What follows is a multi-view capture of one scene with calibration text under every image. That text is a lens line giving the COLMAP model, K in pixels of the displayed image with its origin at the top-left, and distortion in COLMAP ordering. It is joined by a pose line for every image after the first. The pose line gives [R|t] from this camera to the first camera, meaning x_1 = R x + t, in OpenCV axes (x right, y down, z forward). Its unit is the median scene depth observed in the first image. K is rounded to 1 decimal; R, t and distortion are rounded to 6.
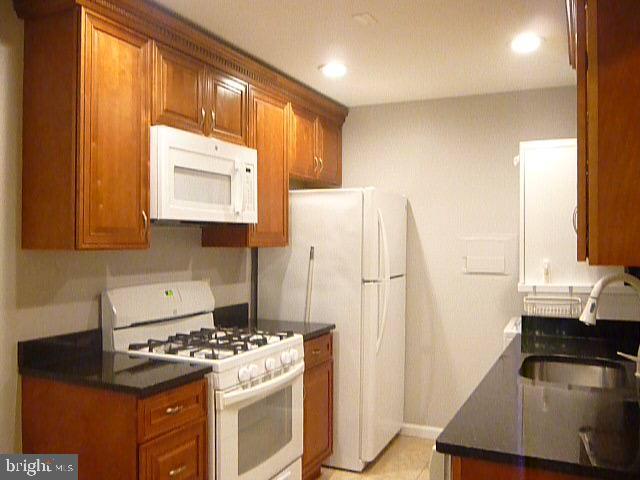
lens RADIAL K [[555.5, 0, 320.0], [0, 555.5, 240.0], [0, 0, 1]] dist [-0.047479, 0.009821]
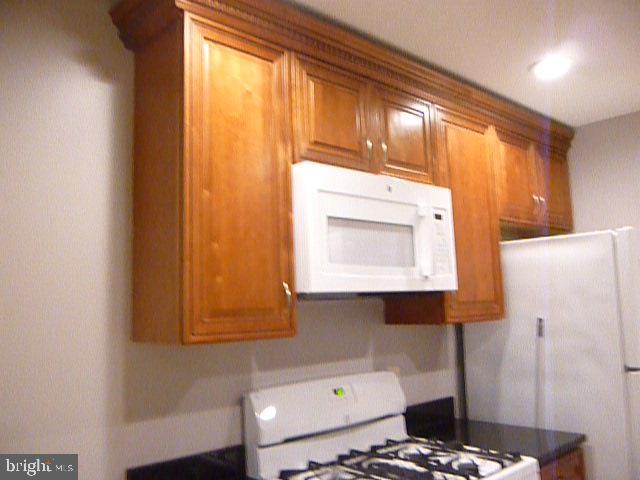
lens RADIAL K [[555.5, 0, 320.0], [0, 555.5, 240.0], [0, 0, 1]] dist [-0.047479, 0.009821]
pose [[0.927626, -0.078200, -0.365233, -0.012284], [0.036665, 0.992180, -0.119312, -0.016555], [0.371707, 0.097286, 0.923238, 0.293088]]
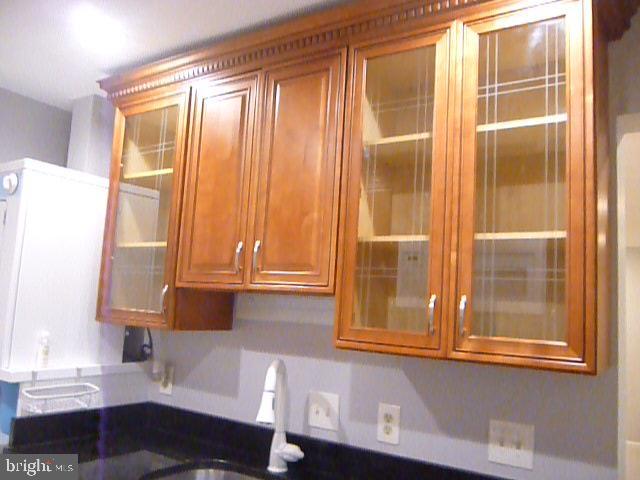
lens RADIAL K [[555.5, 0, 320.0], [0, 555.5, 240.0], [0, 0, 1]] dist [-0.047479, 0.009821]
pose [[0.147466, 0.122468, 0.981456, -0.253521], [-0.060548, 0.991561, -0.114632, -0.023143], [-0.987212, -0.042521, 0.153637, 0.576833]]
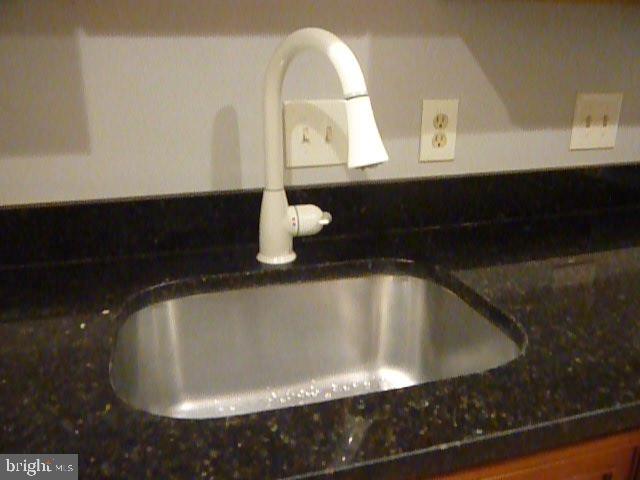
lens RADIAL K [[555.5, 0, 320.0], [0, 555.5, 240.0], [0, 0, 1]] dist [-0.047479, 0.009821]
pose [[-0.674760, -0.238845, 0.698321, 0.167702], [0.000290, 0.946100, 0.323873, 0.054401], [-0.738037, 0.218739, -0.638322, 0.916233]]
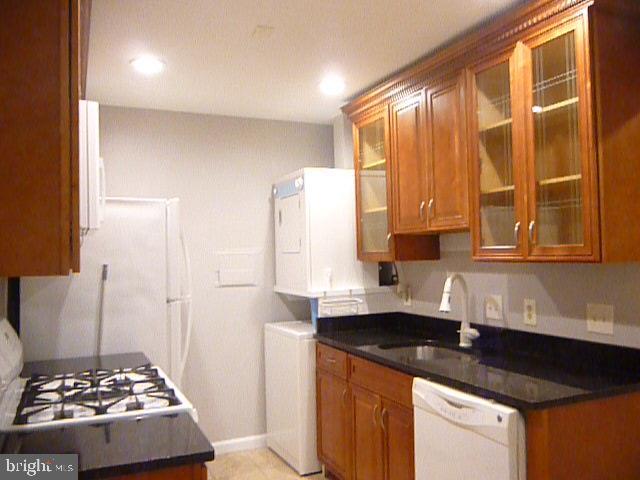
lens RADIAL K [[555.5, 0, 320.0], [0, 555.5, 240.0], [0, 0, 1]] dist [-0.047479, 0.009821]
pose [[0.649513, 0.000621, 0.760350, -0.534007], [0.022055, 0.999564, -0.019656, -0.002910], [-0.760031, 0.029536, 0.649216, 0.249997]]
